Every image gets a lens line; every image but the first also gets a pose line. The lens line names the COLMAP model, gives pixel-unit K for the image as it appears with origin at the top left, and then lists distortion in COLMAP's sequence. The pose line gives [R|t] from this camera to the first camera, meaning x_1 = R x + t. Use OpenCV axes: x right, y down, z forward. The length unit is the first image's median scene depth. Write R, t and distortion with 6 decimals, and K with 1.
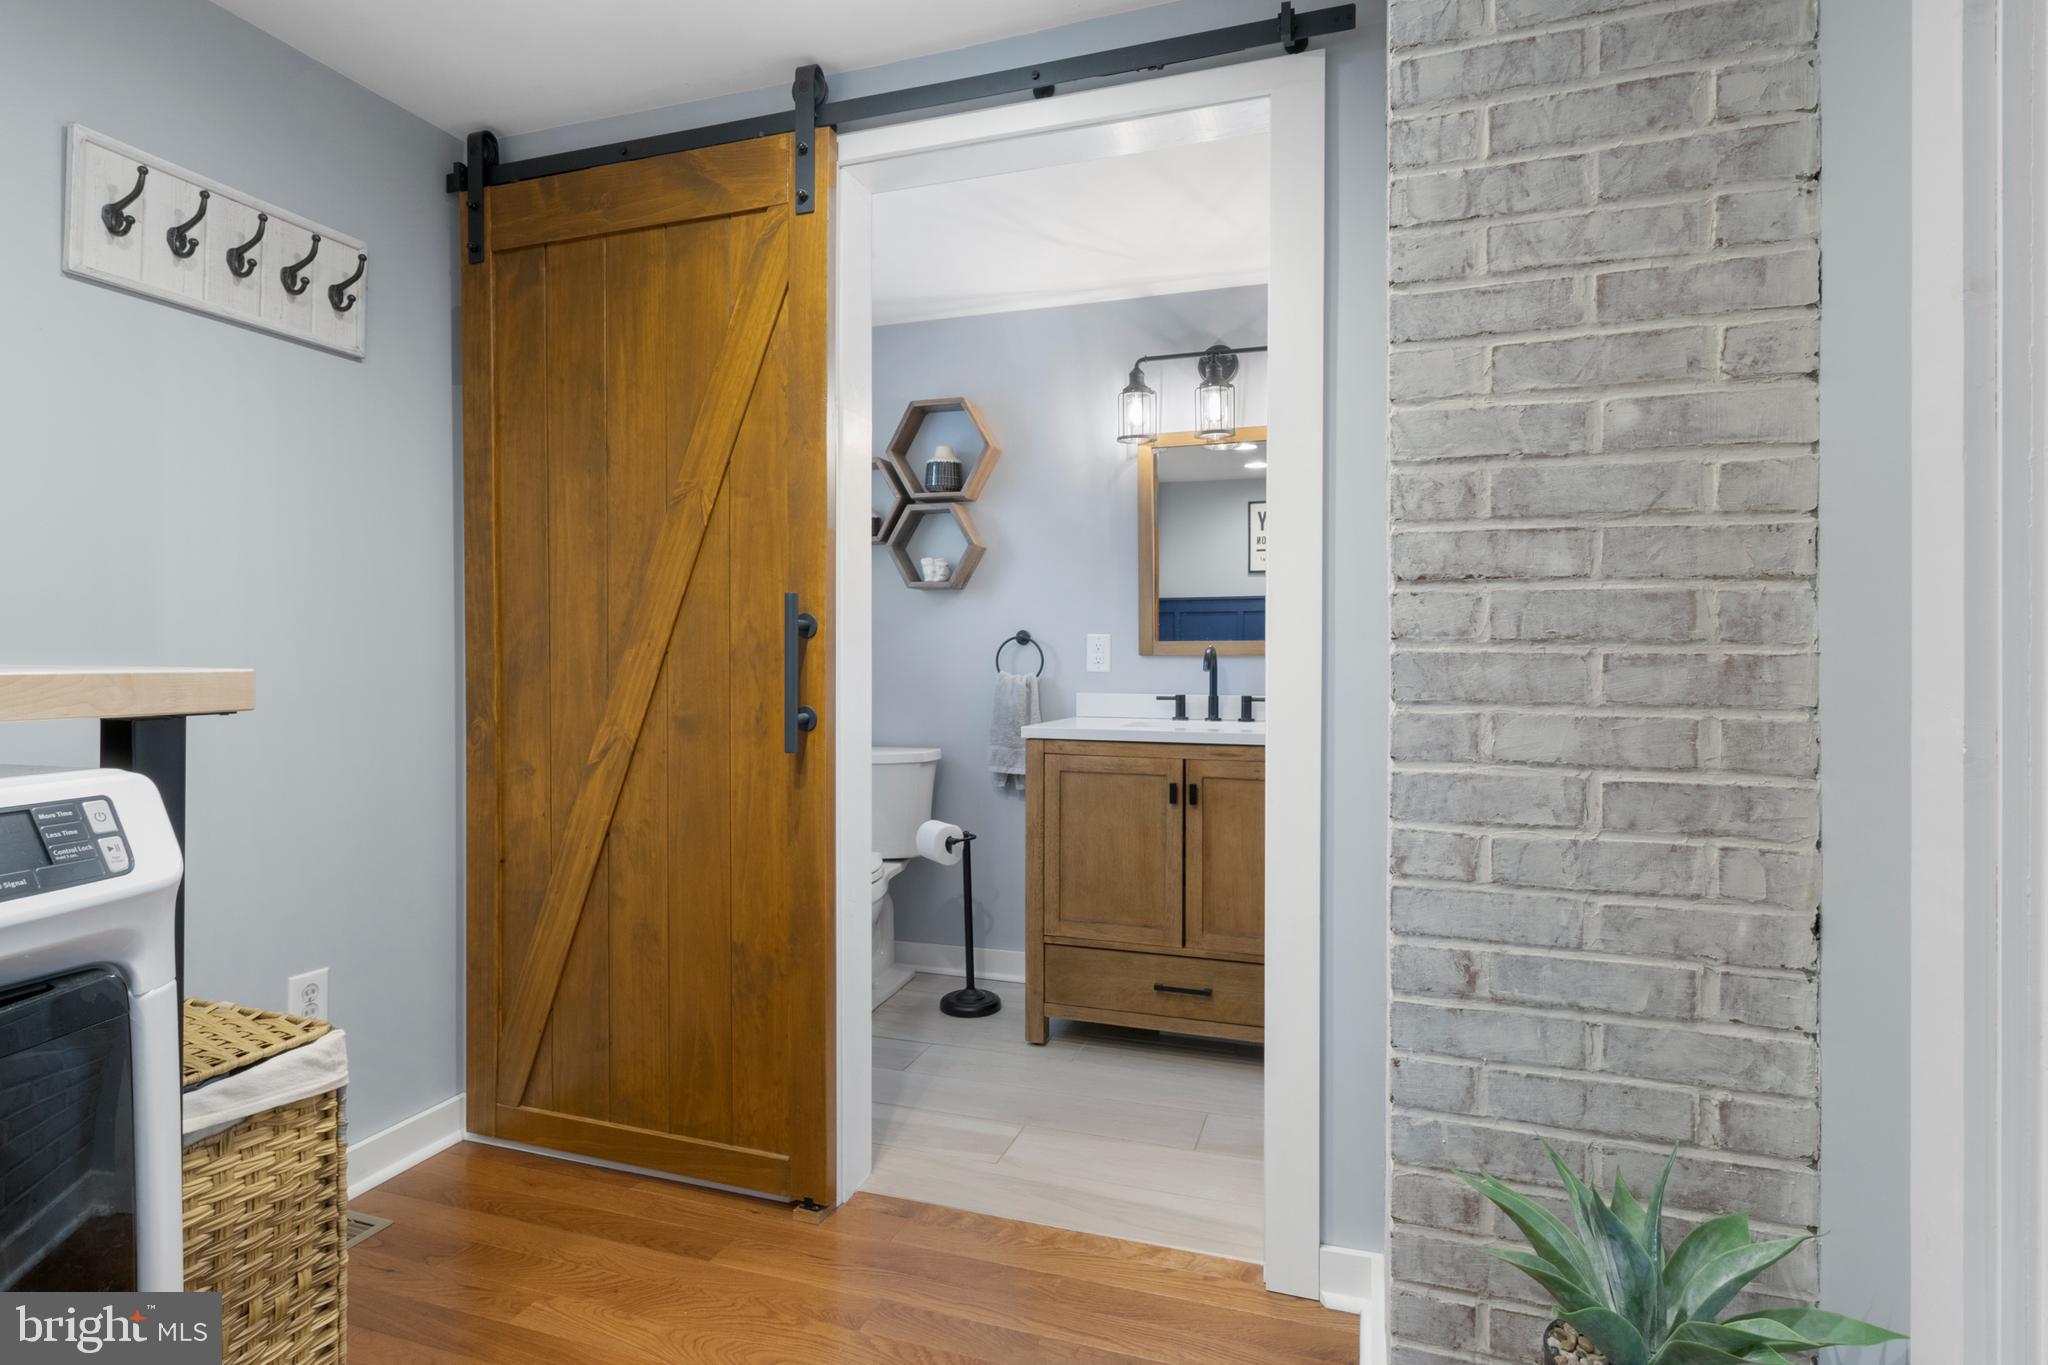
lens RADIAL K [[1052.4, 0, 1022.8], [0, 1052.4, 663.3], [0, 0, 1]] dist [0.000951, -0.002152]
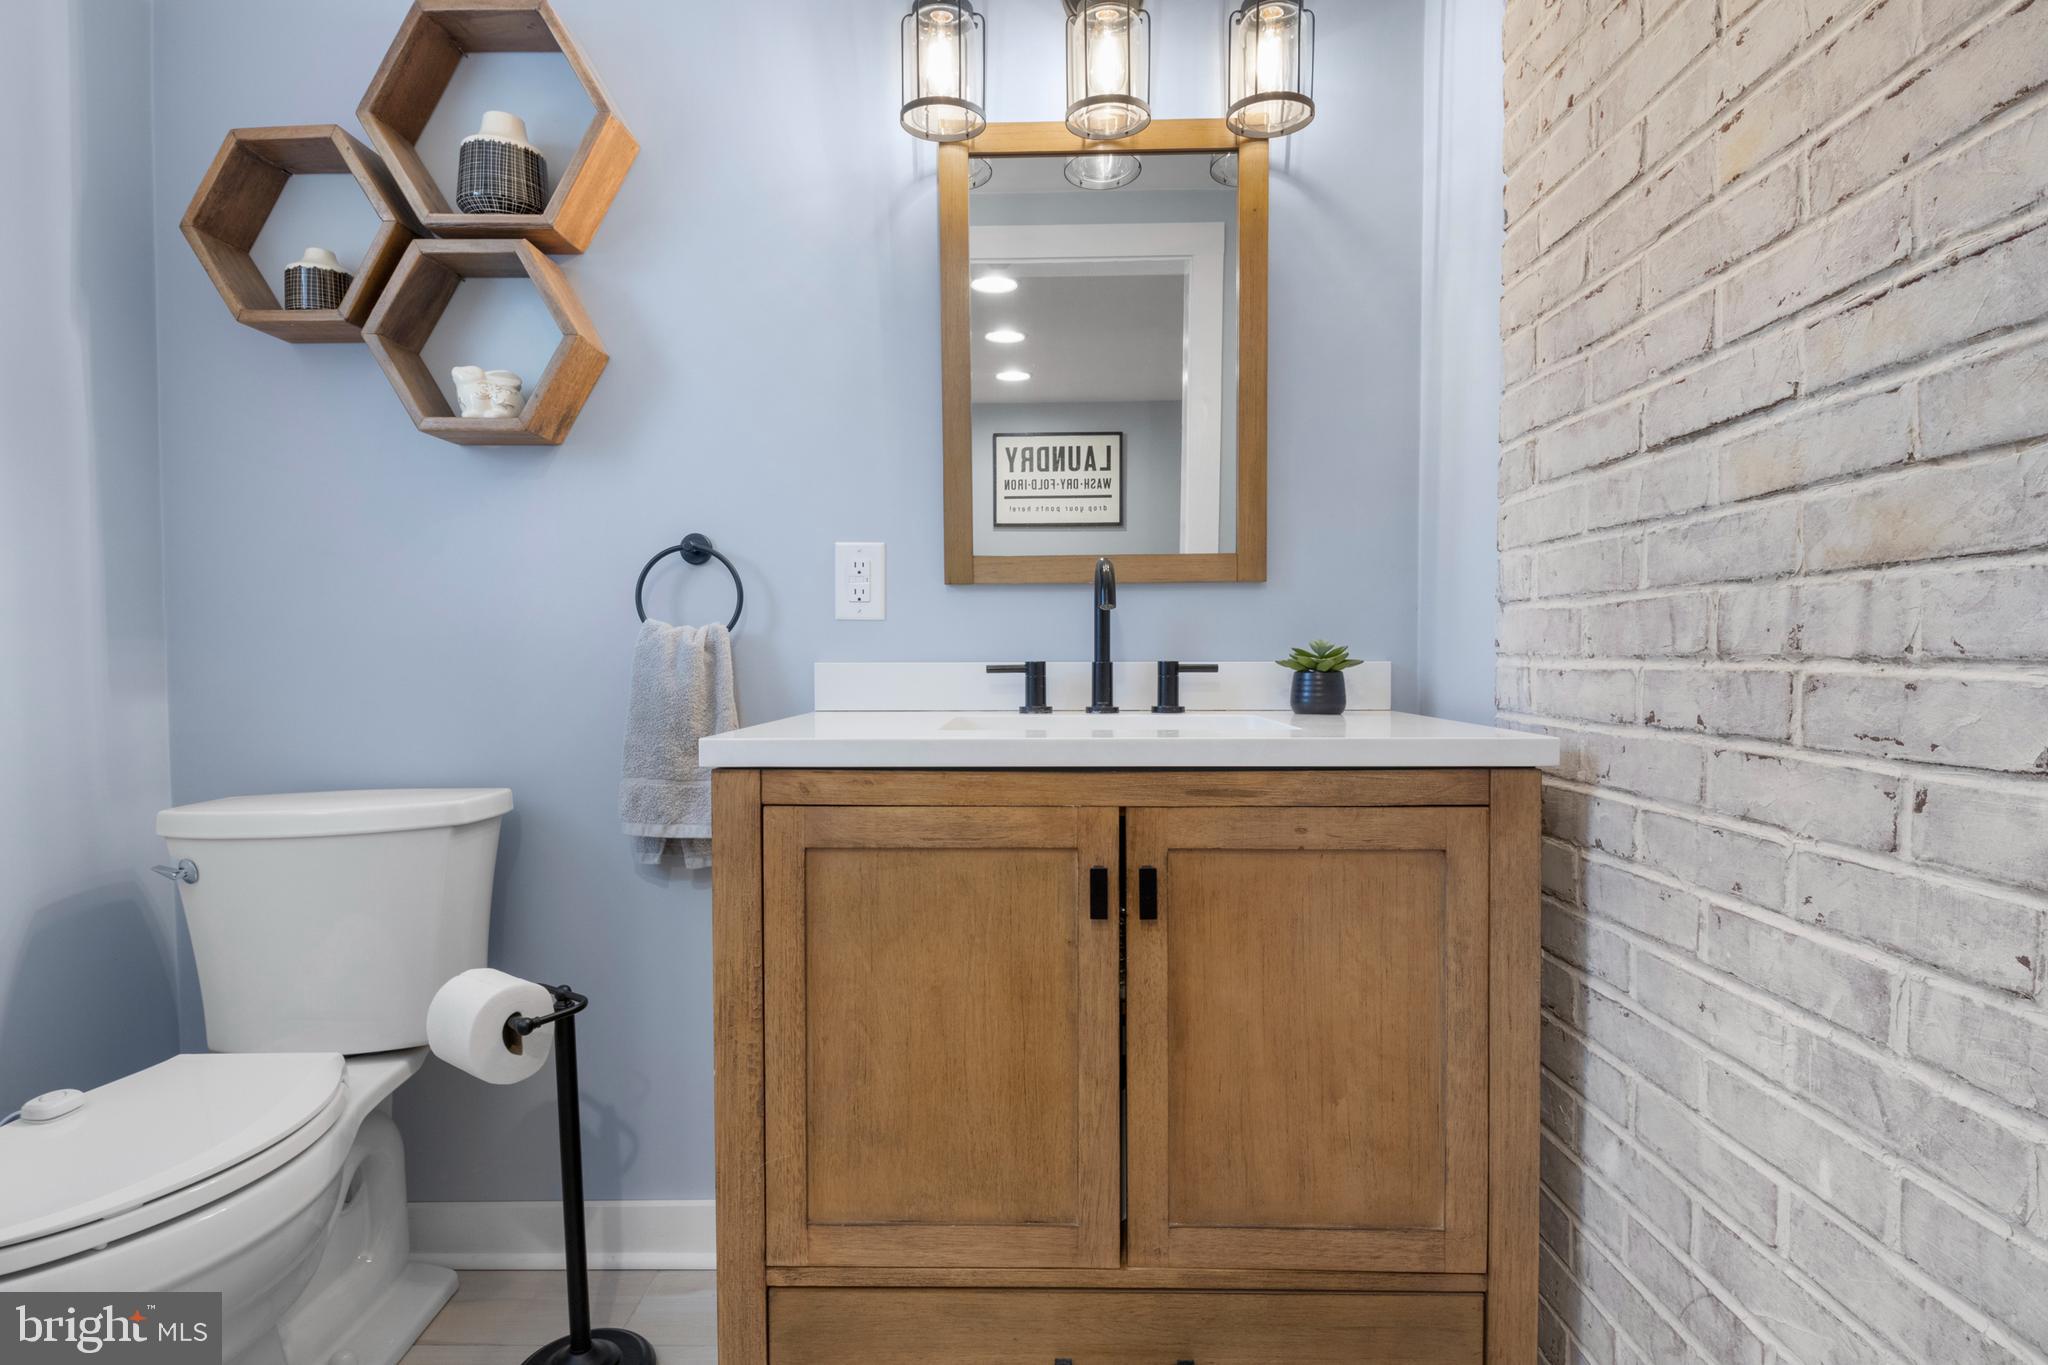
lens RADIAL K [[1052.4, 0, 1036.7], [0, 1052.4, 682.8], [0, 0, 1]] dist [0.000951, -0.002152]
pose [[0.949491, -0.015710, 0.313400, -0.003637], [0.009534, 0.999729, 0.021230, 0.029065], [-0.313648, -0.017169, 0.949384, 0.528838]]
